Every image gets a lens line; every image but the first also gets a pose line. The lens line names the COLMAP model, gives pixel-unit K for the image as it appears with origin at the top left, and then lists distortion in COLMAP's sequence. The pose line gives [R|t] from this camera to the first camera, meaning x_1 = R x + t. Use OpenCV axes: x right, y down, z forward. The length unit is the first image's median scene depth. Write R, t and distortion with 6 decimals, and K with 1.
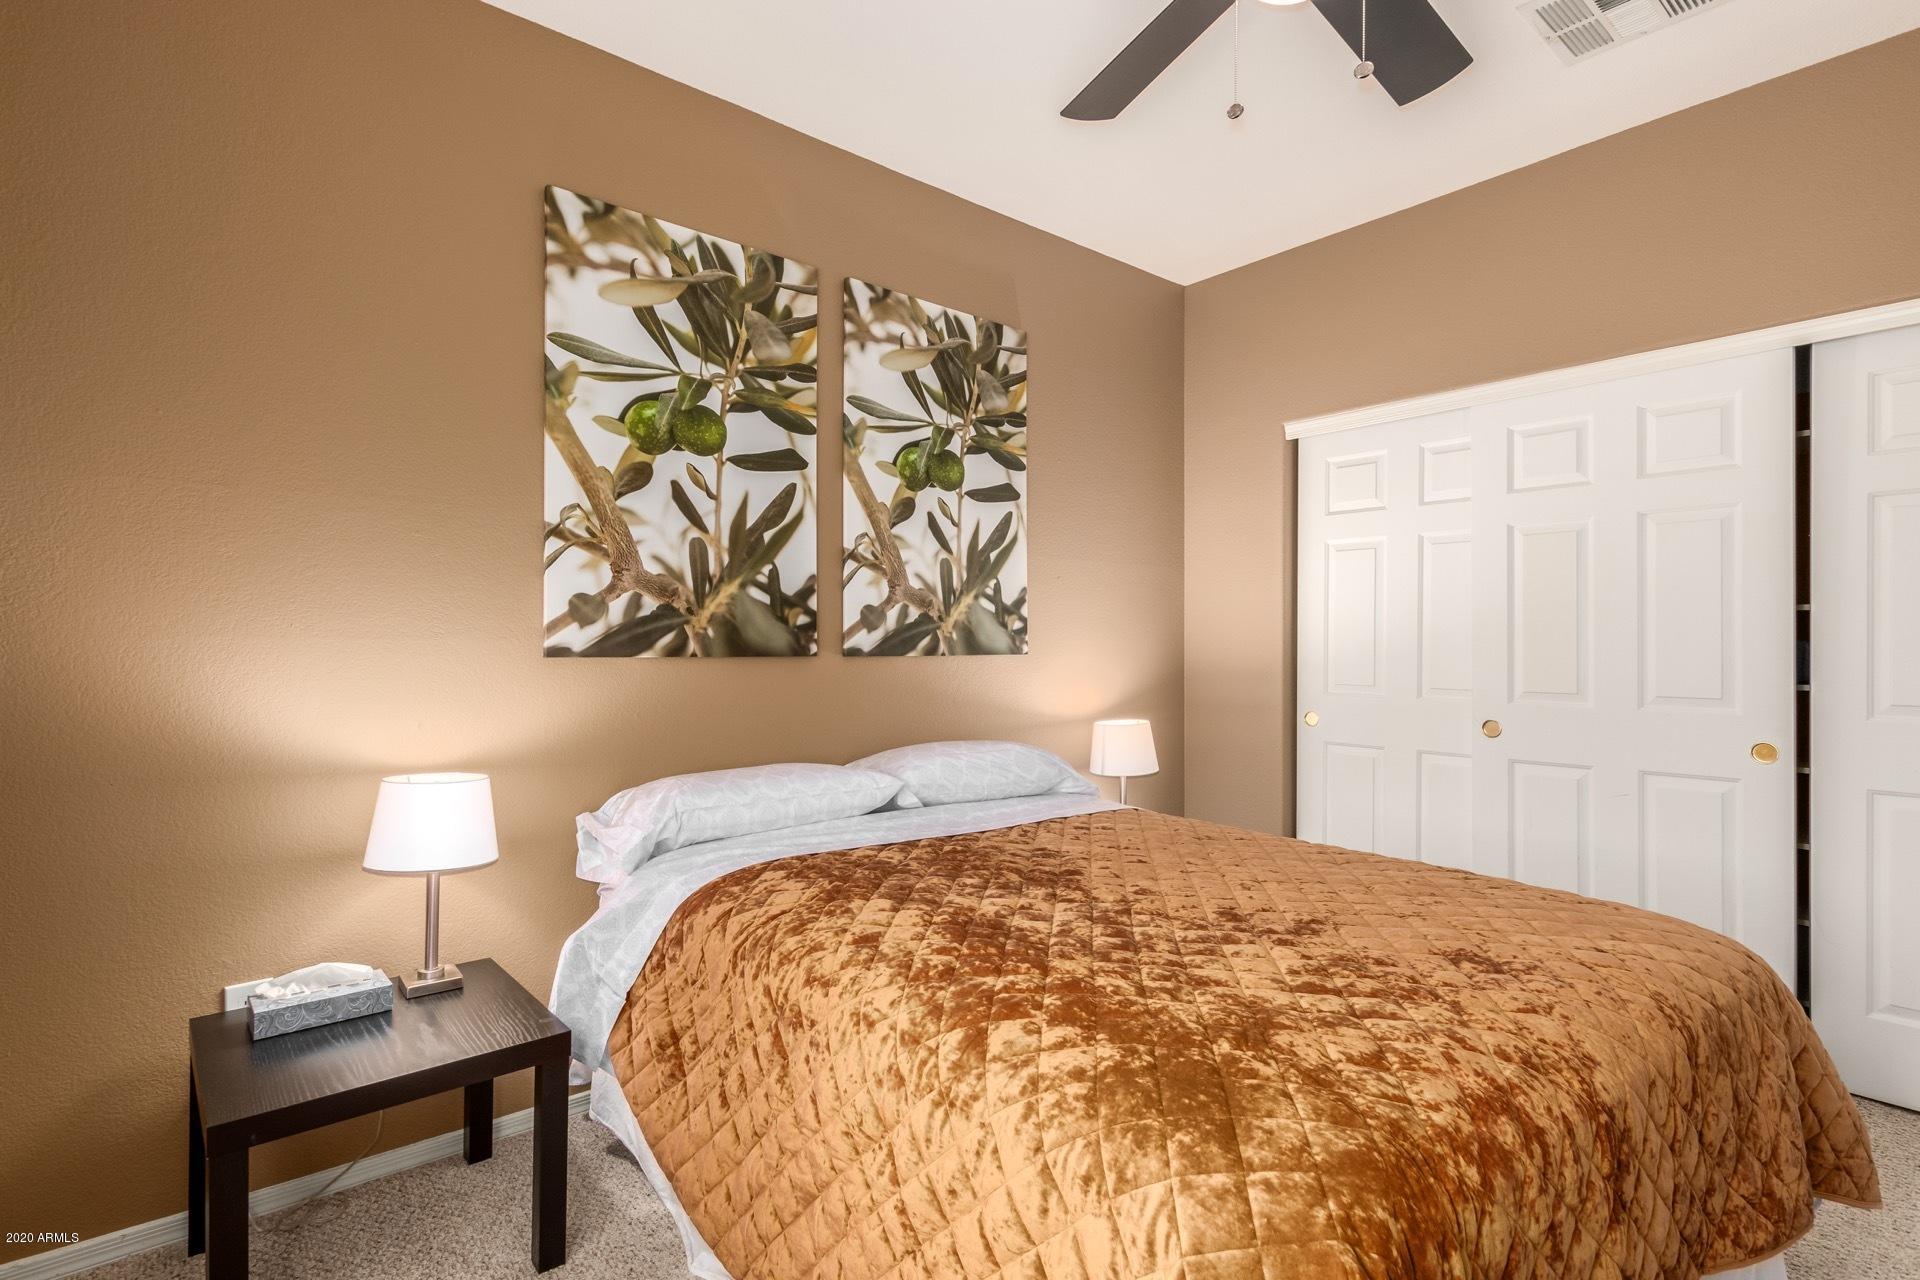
lens RADIAL K [[931.3, 0, 960.9], [0, 931.3, 648.0], [0, 0, 1]] dist [0.003155, -0.000503]
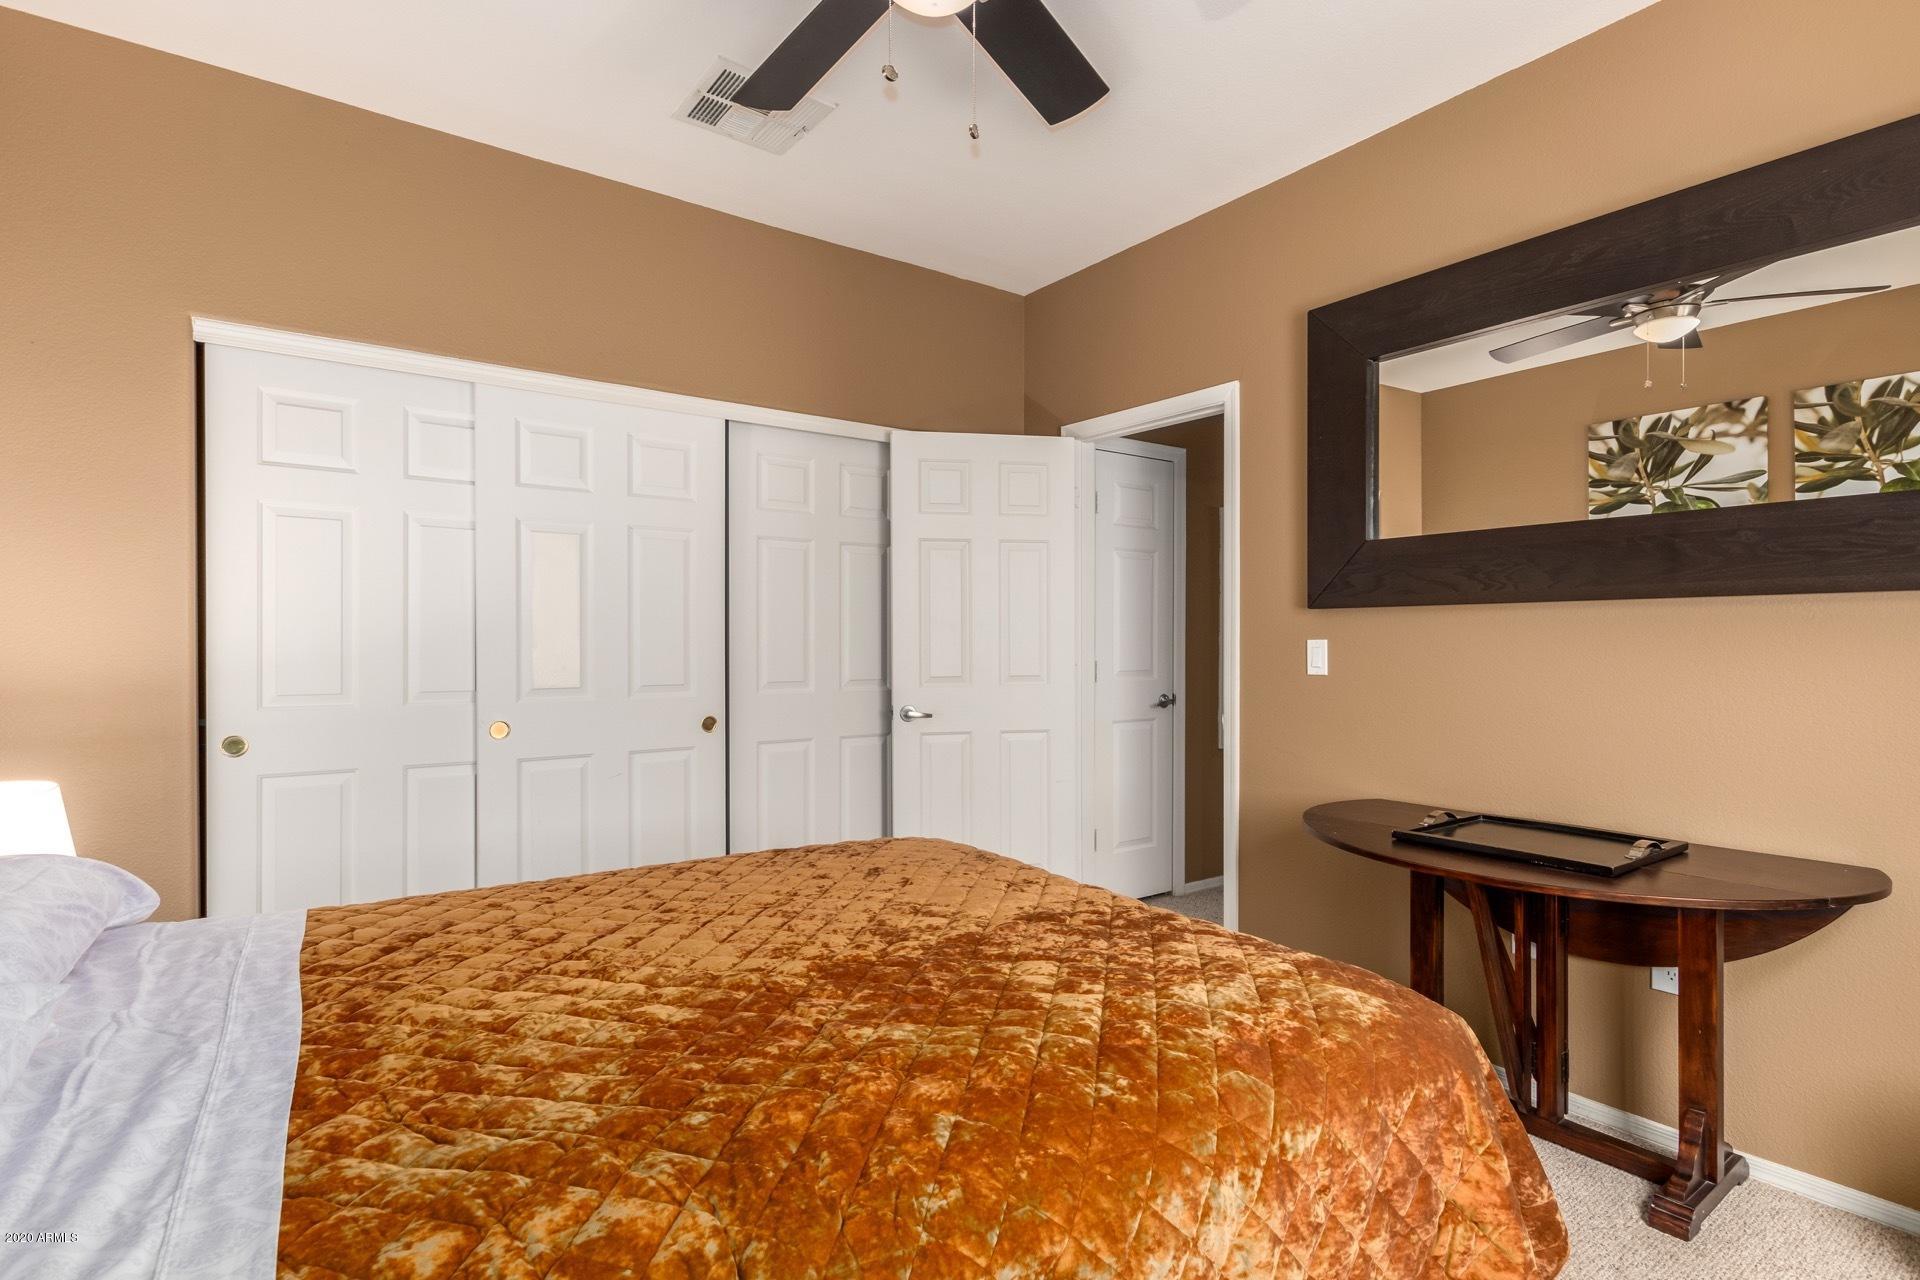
lens RADIAL K [[931.3, 0, 960.9], [0, 931.3, 648.0], [0, 0, 1]] dist [0.003155, -0.000503]
pose [[0.061491, -0.002835, 0.998104, -0.373295], [0.006046, 0.999979, 0.002468, 0.003895], [-0.998089, 0.005883, 0.061507, 0.503494]]
